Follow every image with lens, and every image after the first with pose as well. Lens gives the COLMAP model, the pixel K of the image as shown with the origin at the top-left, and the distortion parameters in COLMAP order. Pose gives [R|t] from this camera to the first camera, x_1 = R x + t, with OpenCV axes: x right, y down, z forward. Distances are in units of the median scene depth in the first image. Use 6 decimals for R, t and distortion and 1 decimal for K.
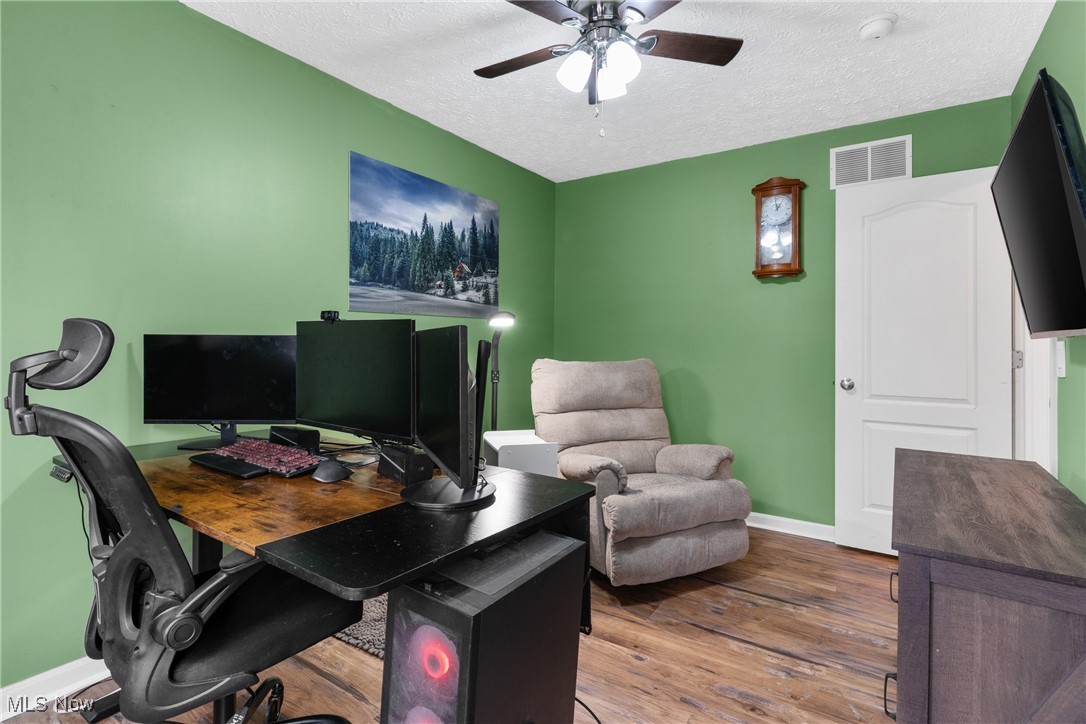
lens RADIAL K [[523.6, 0, 540.4], [0, 523.6, 351.4], [0, 0, 1]] dist [-0.000115, -0.000032]
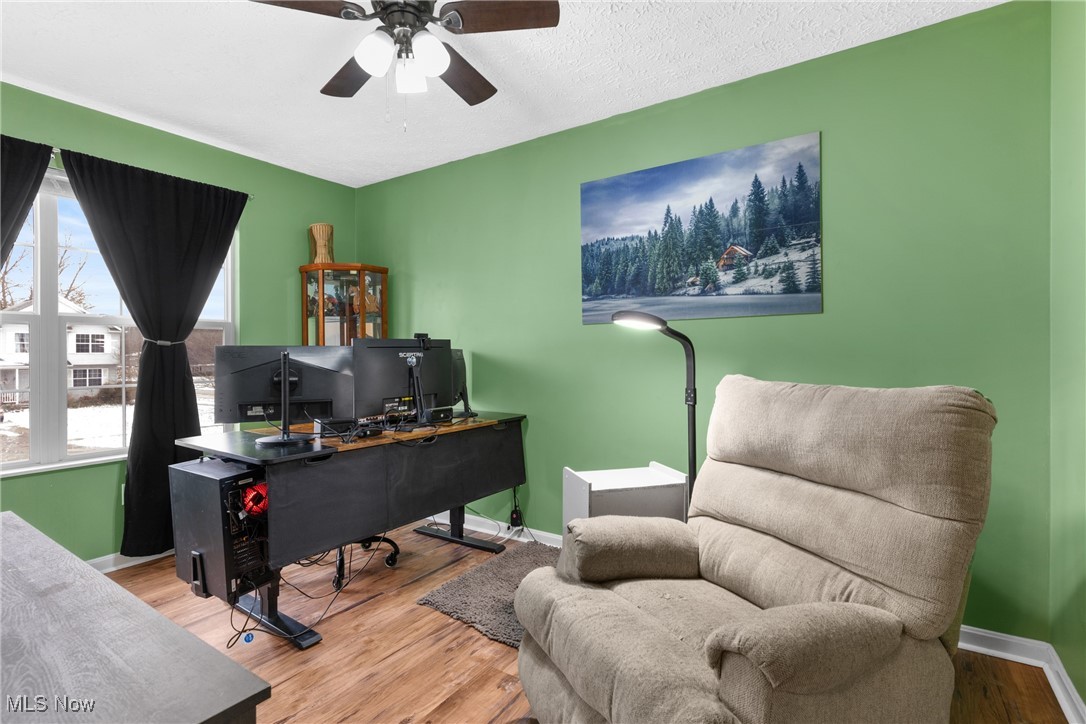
lens RADIAL K [[523.6, 0, 539.7], [0, 523.6, 360.2], [0, 0, 1]] dist [-0.000115, -0.000032]
pose [[-0.004864, 0.007919, -0.999957, 0.645284], [-0.010166, 0.999917, 0.007968, -0.006487], [0.999936, 0.010204, -0.004783, 0.761220]]
